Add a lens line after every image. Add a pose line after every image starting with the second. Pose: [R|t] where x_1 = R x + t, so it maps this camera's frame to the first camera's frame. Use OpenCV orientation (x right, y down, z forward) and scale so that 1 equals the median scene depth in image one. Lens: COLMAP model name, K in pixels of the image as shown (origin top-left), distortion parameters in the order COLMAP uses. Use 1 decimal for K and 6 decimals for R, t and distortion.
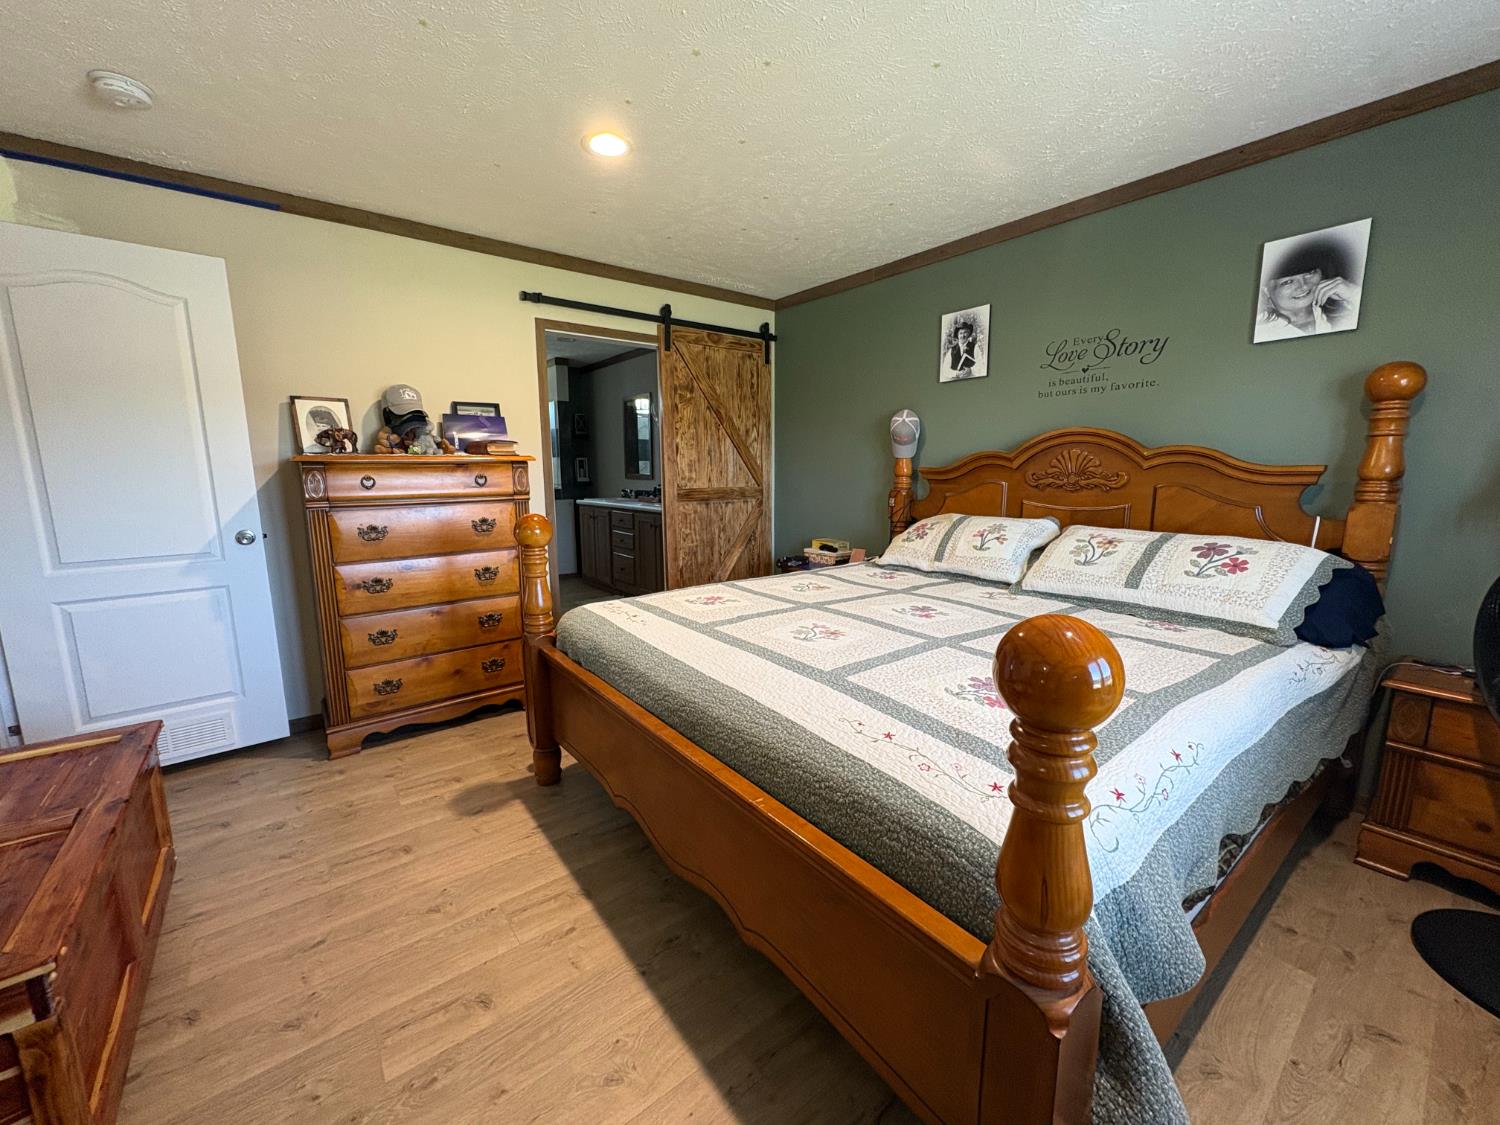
lens RADIAL K [[597.3, 0, 744.8], [0, 597.3, 561.9], [0, 0, 1]] dist [-0.000490, 0.000073]
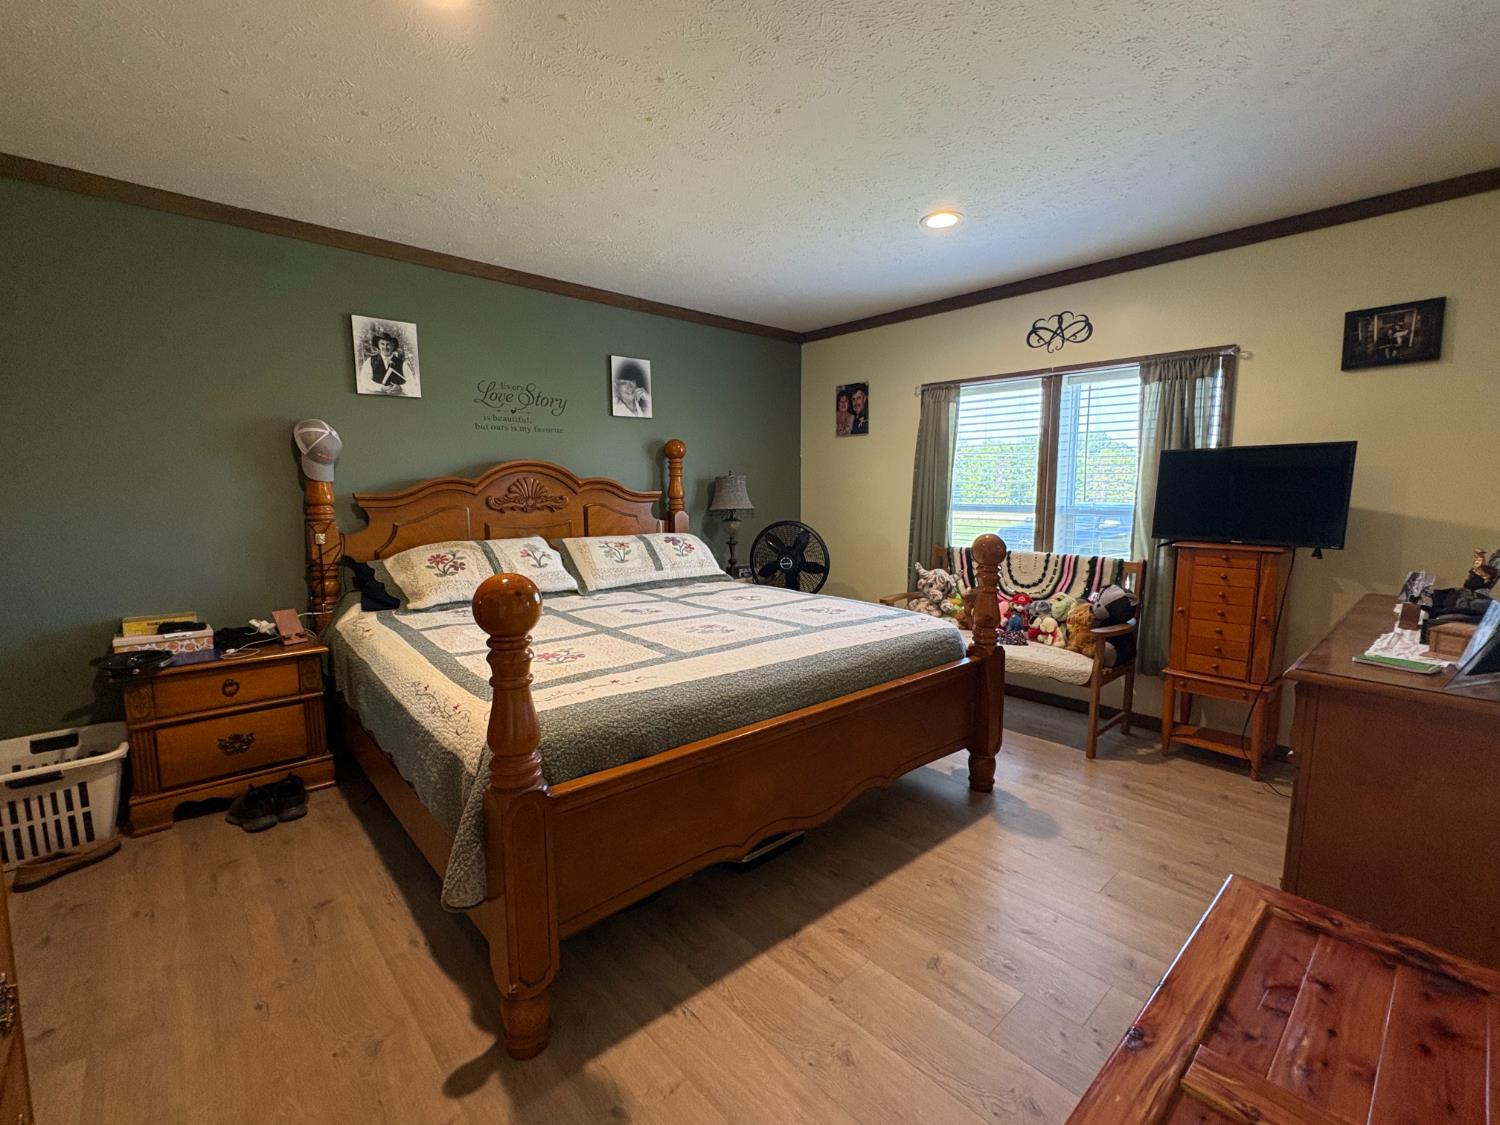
lens RADIAL K [[658.1, 0, 755.2], [0, 658.1, 562.2], [0, 0, 1]] dist [-0.005007, -0.000231]
pose [[-0.078984, -0.103935, 0.991443, -0.832682], [0.160233, 0.980295, 0.115531, -0.105716], [-0.983914, 0.167987, -0.060774, 0.686479]]
